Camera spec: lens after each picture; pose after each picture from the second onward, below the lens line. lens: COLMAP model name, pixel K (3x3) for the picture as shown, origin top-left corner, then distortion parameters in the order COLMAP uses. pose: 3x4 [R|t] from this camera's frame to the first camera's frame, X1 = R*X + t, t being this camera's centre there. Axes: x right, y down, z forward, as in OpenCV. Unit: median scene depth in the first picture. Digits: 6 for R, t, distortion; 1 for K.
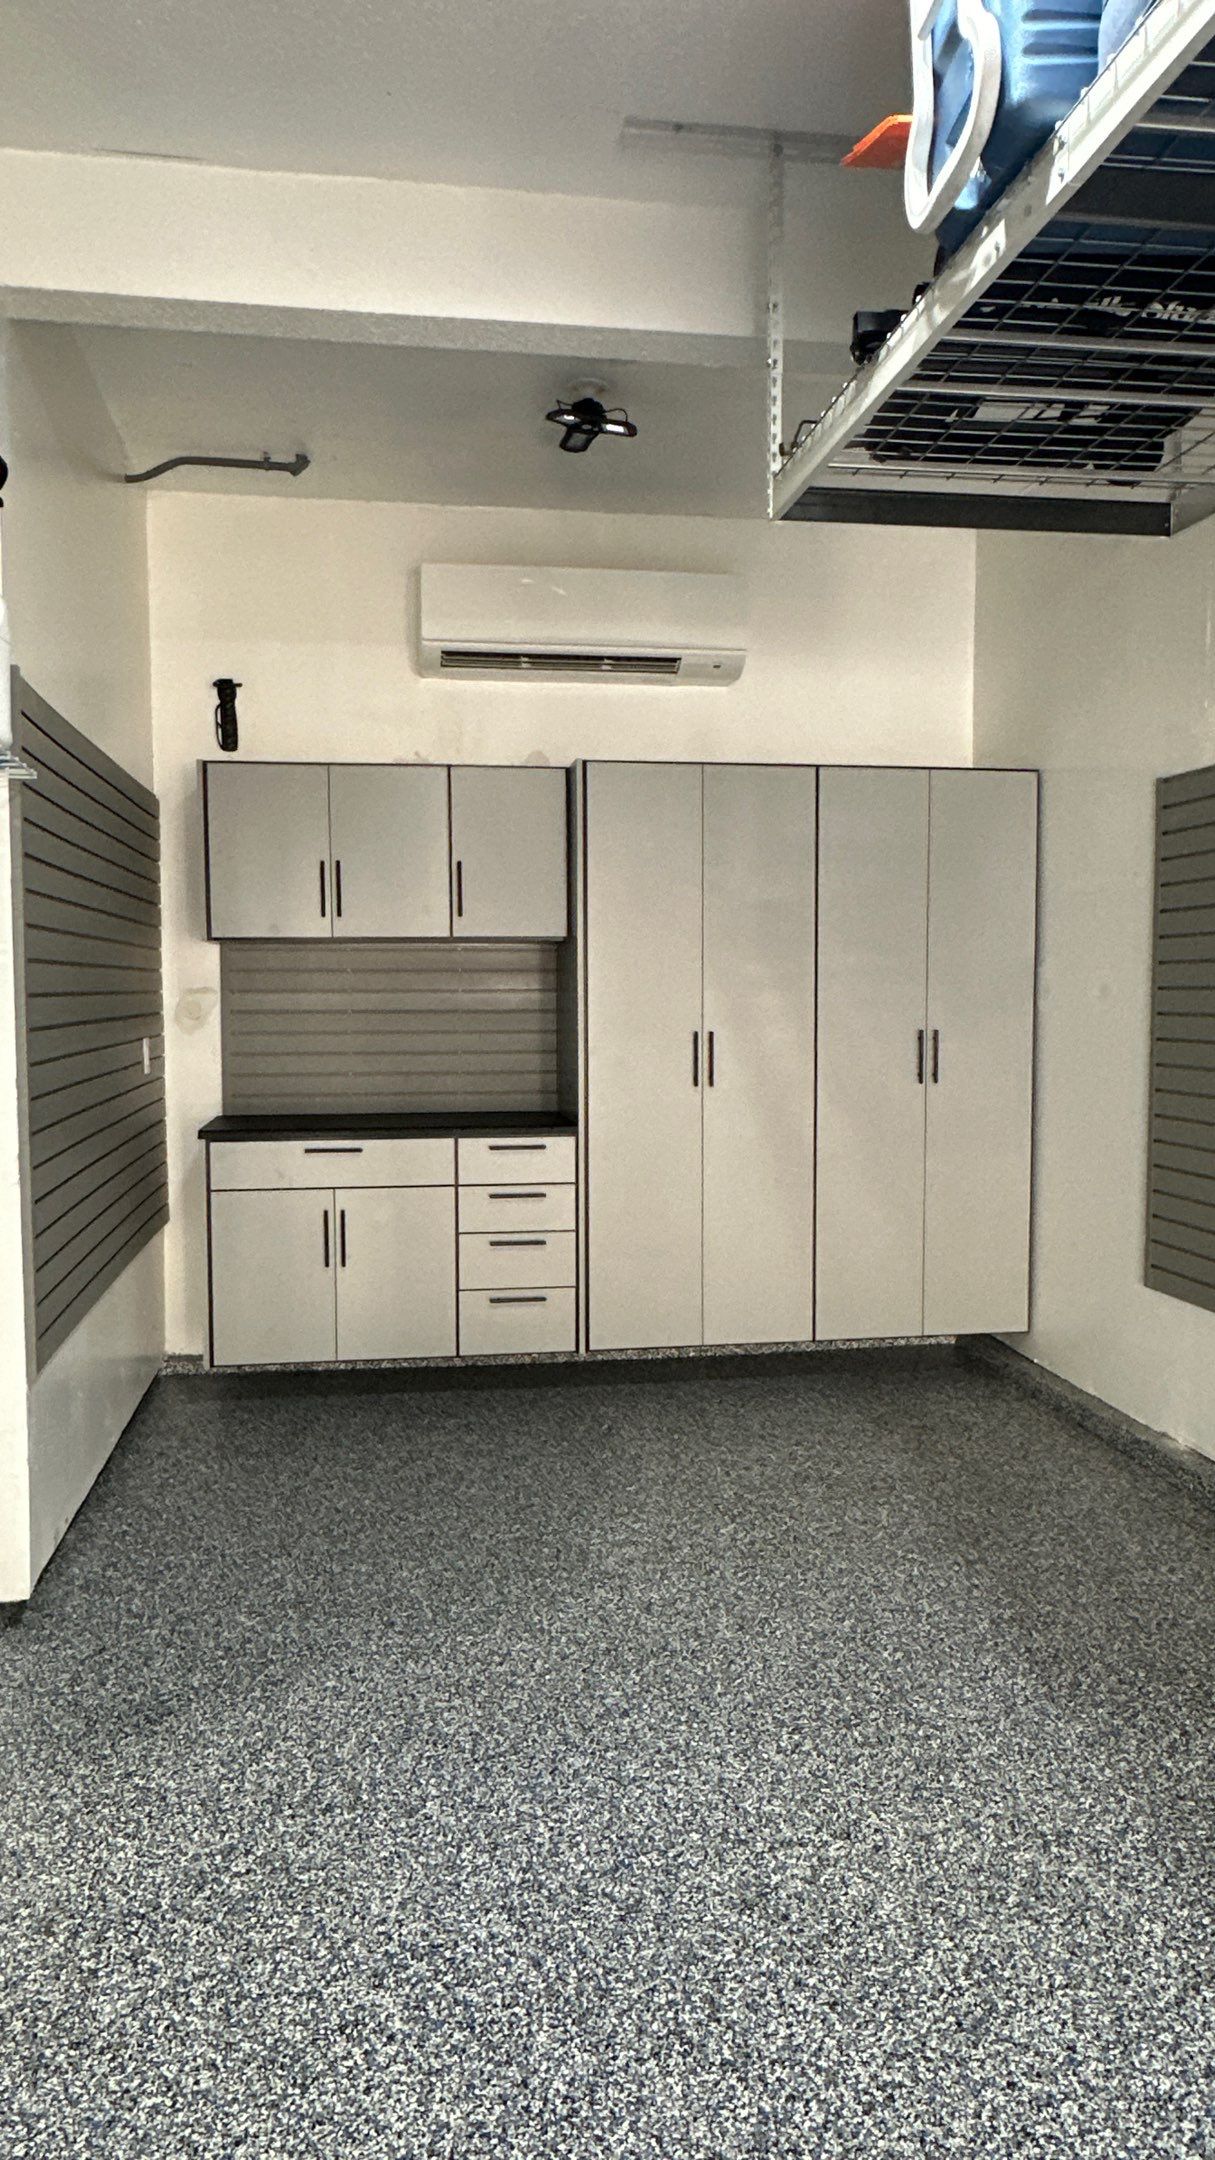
lens RADIAL K [[1452.9, 0, 607.5], [0, 1452.9, 1080.0], [0, 0, 1]] dist [-0.002852, -0.001197]
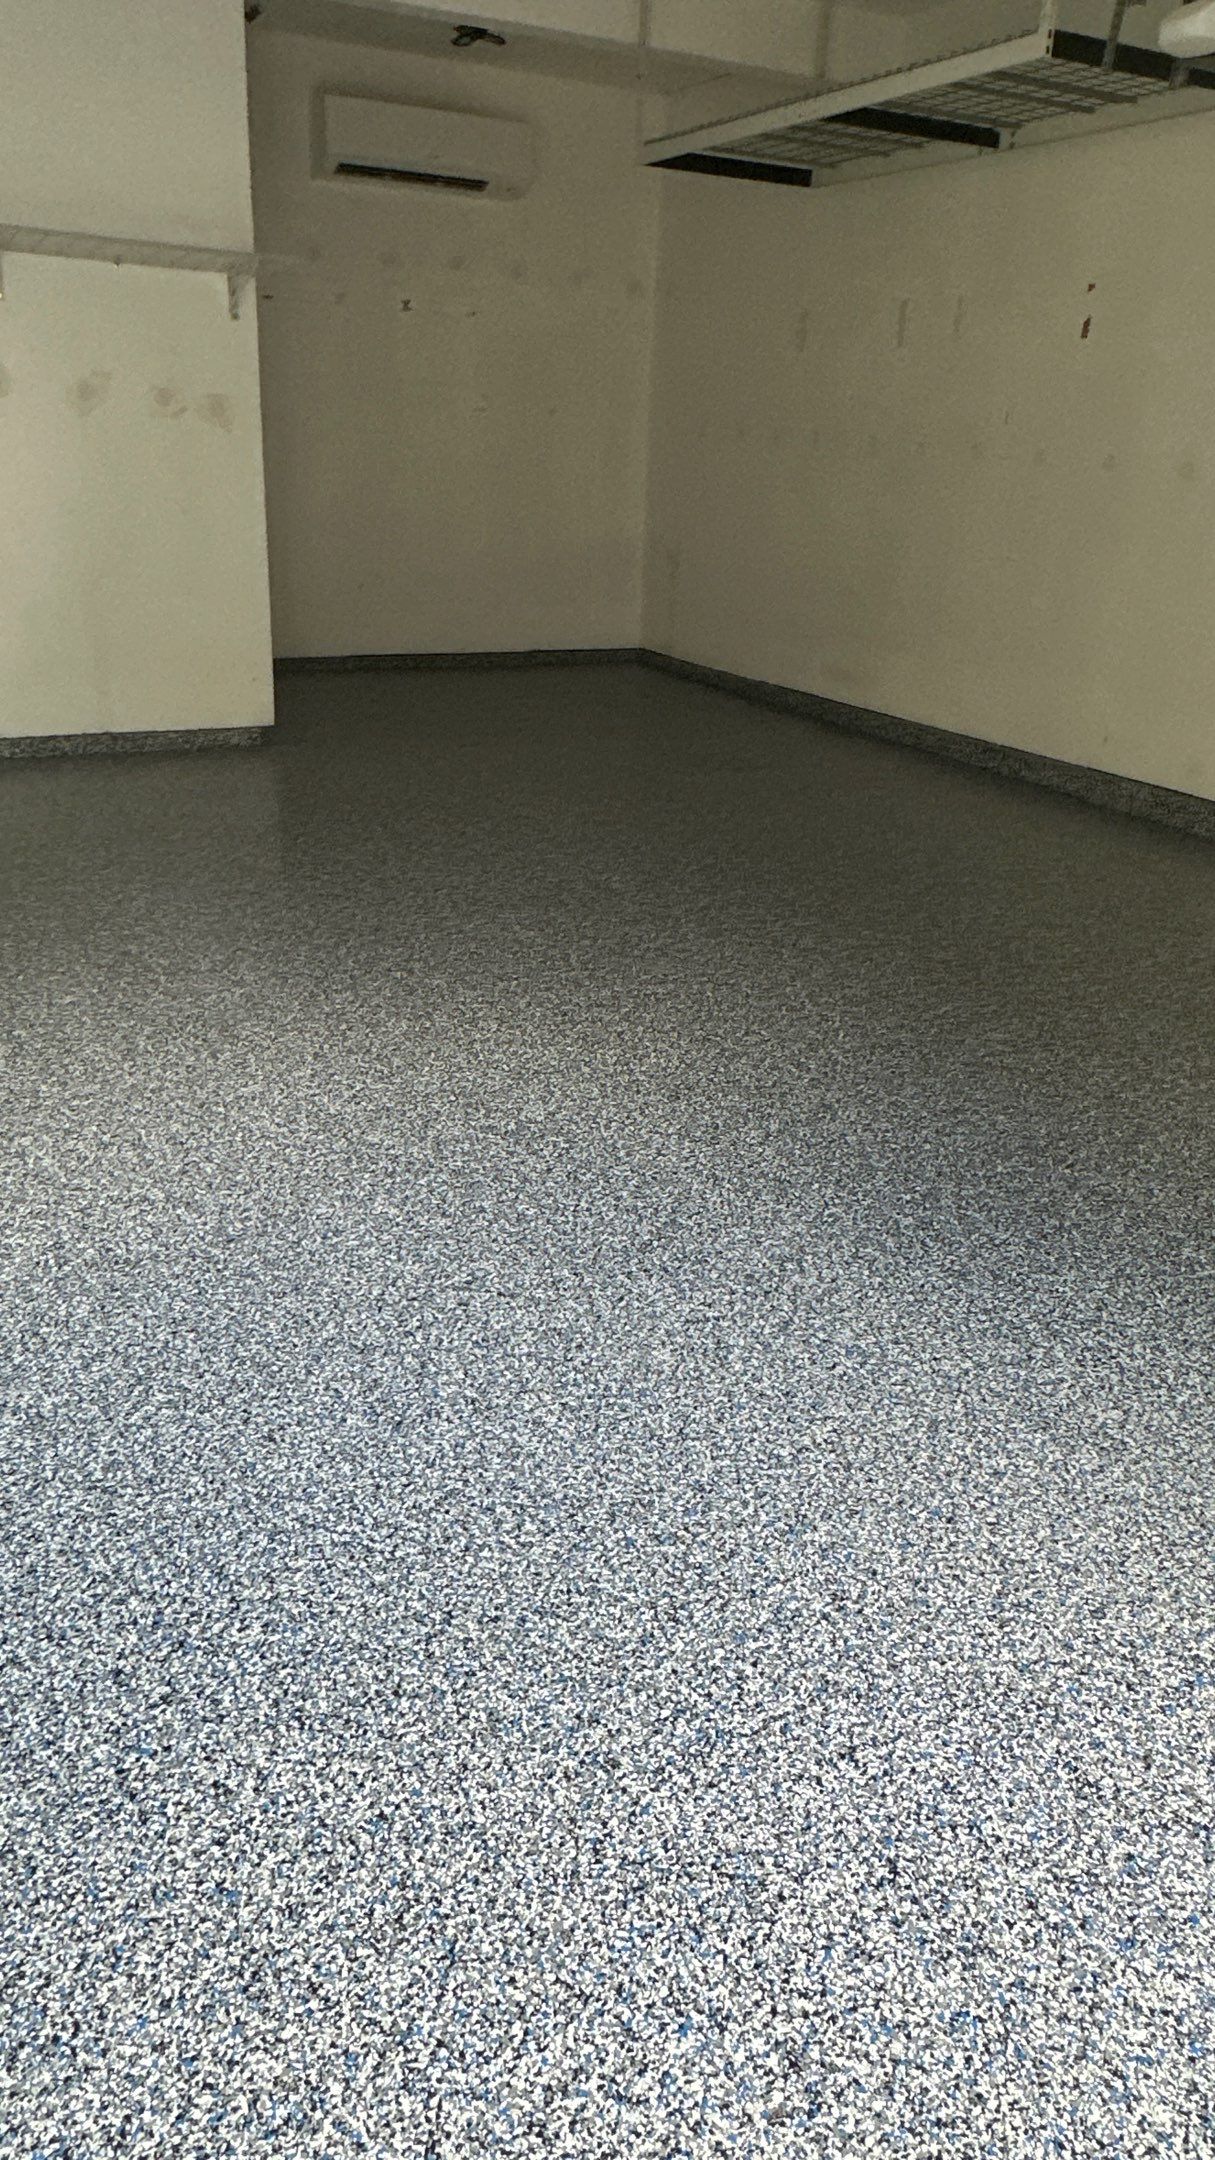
lens RADIAL K [[1448.8, 0, 606.0], [0, 1448.8, 1081.8], [0, 0, 1]] dist [-0.004789, 0.001624]
pose [[0.945527, -0.092779, 0.312042, -0.443692], [-0.020823, 0.939328, 0.342387, 0.083741], [-0.324876, -0.330234, 0.886229, -0.786345]]
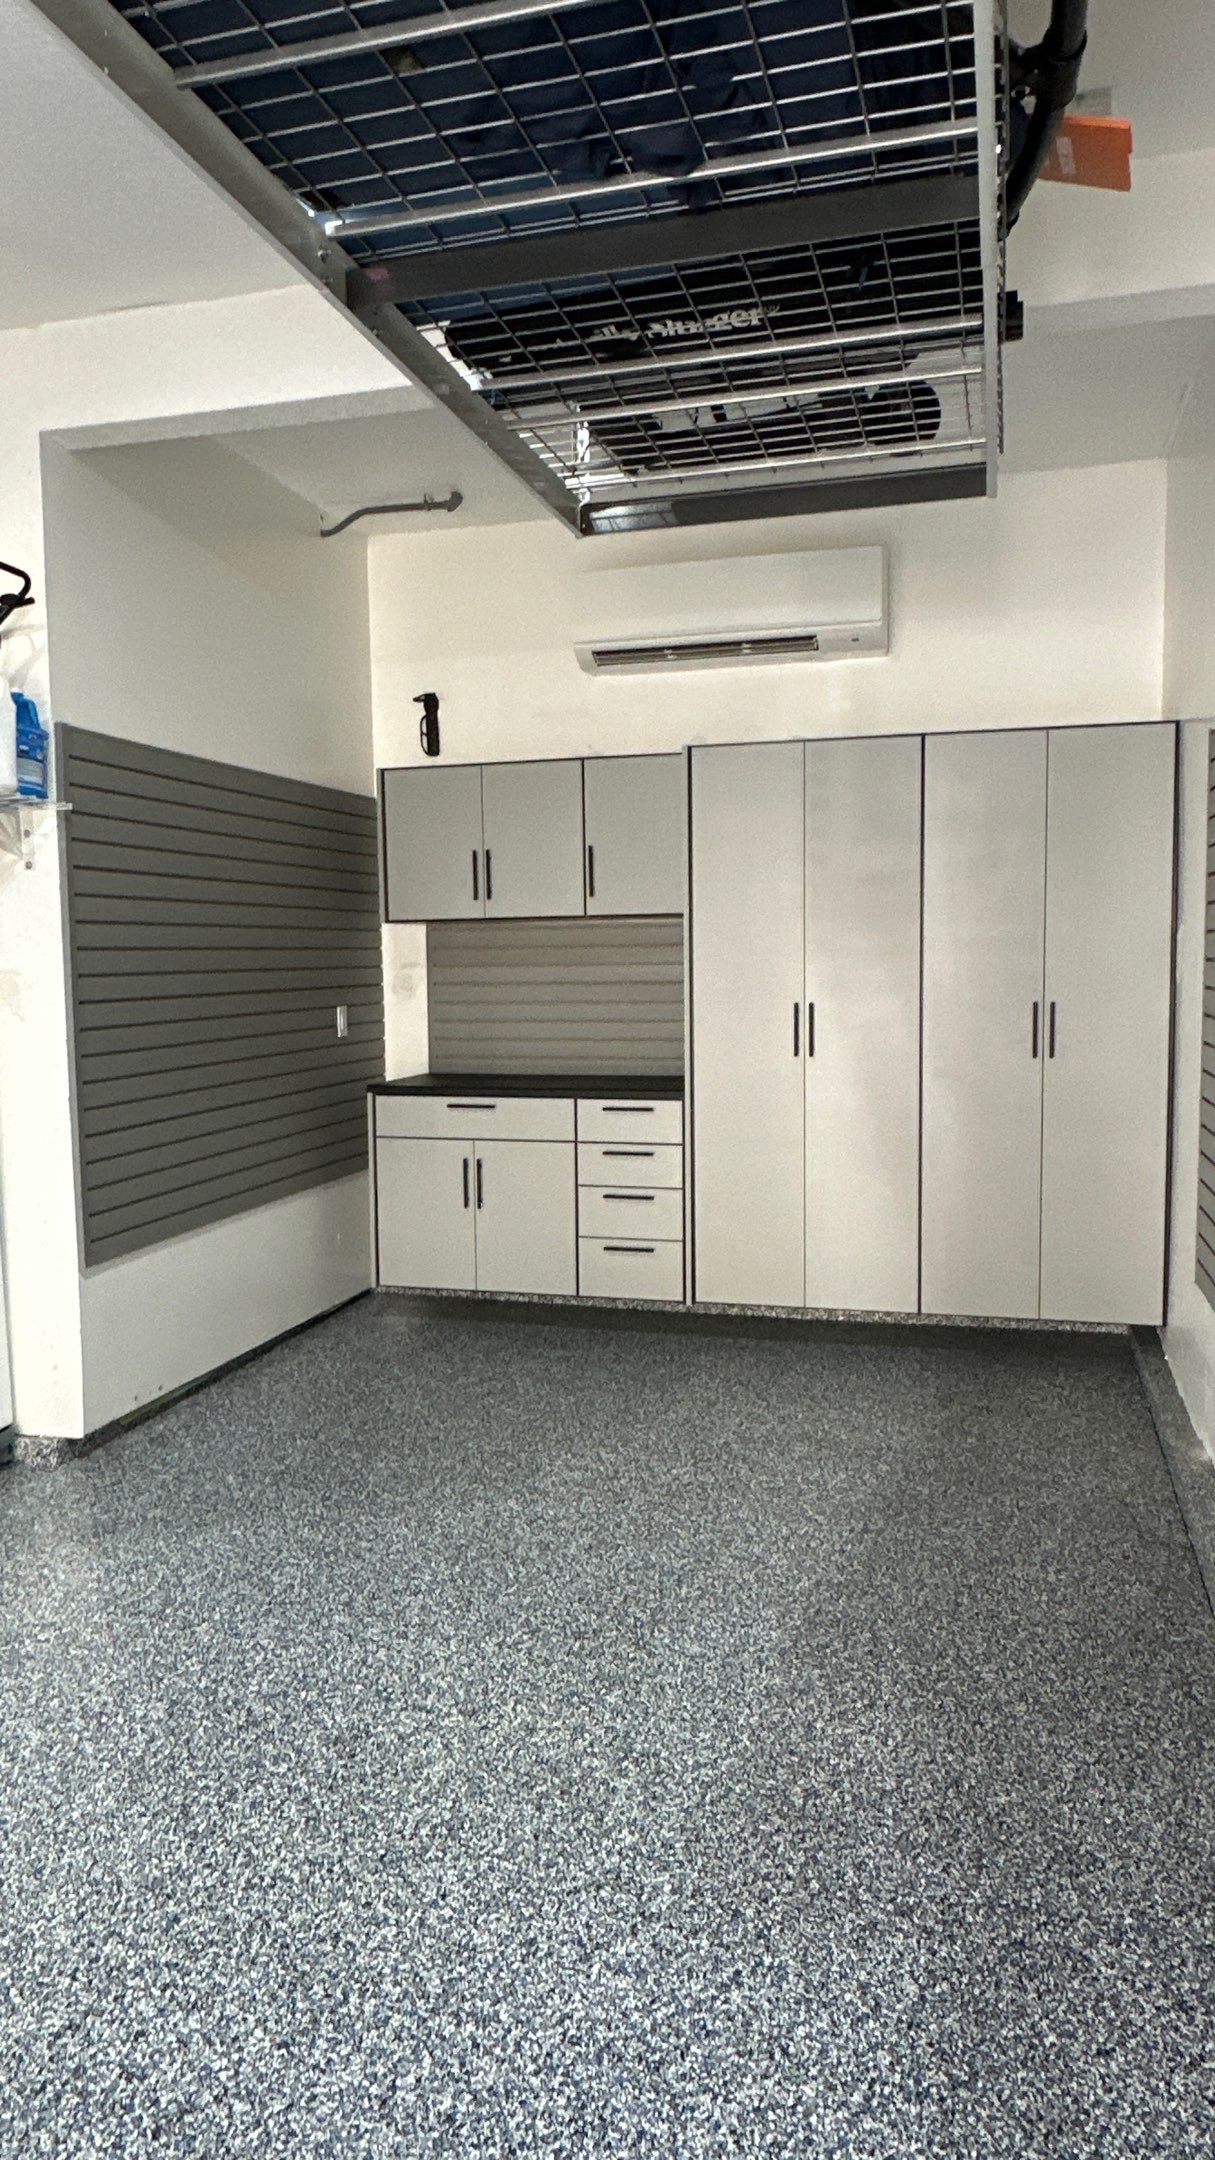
lens RADIAL K [[1452.9, 0, 607.5], [0, 1452.9, 1080.0], [0, 0, 1]] dist [-0.002852, -0.001197]
pose [[0.910955, 0.027089, -0.411615, 0.390049], [-0.016063, 0.999414, 0.030222, -0.008338], [0.412193, -0.020919, 0.910857, 0.006242]]
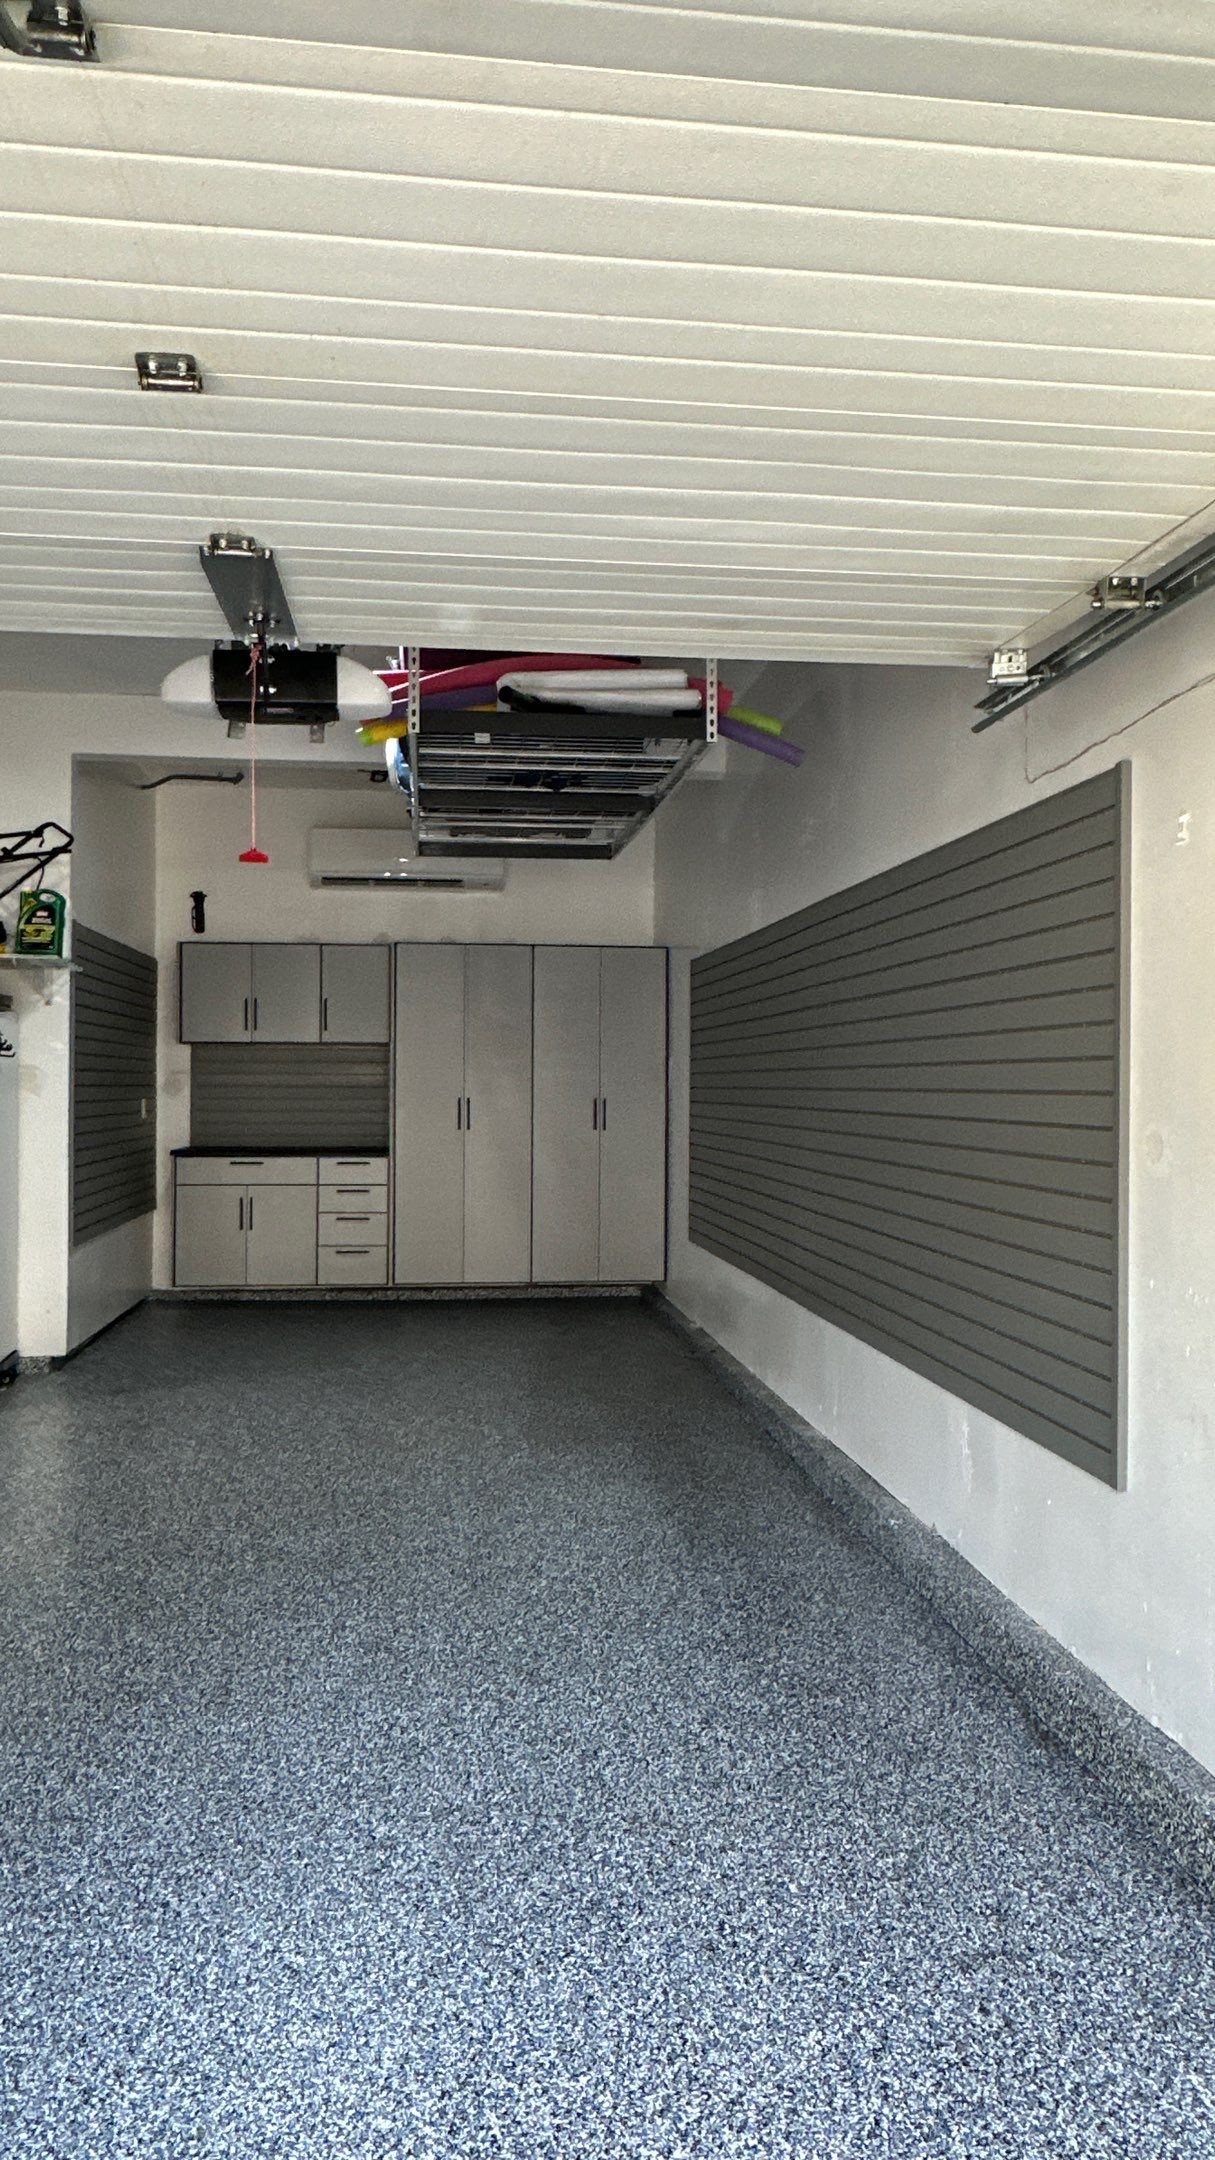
lens RADIAL K [[1448.8, 0, 606.0], [0, 1448.8, 1081.8], [0, 0, 1]] dist [-0.004789, 0.001624]
pose [[0.999315, 0.007902, -0.036142, 0.318559], [-0.010273, 0.997774, -0.065897, 0.063586], [0.035541, 0.066223, 0.997172, -0.762204]]
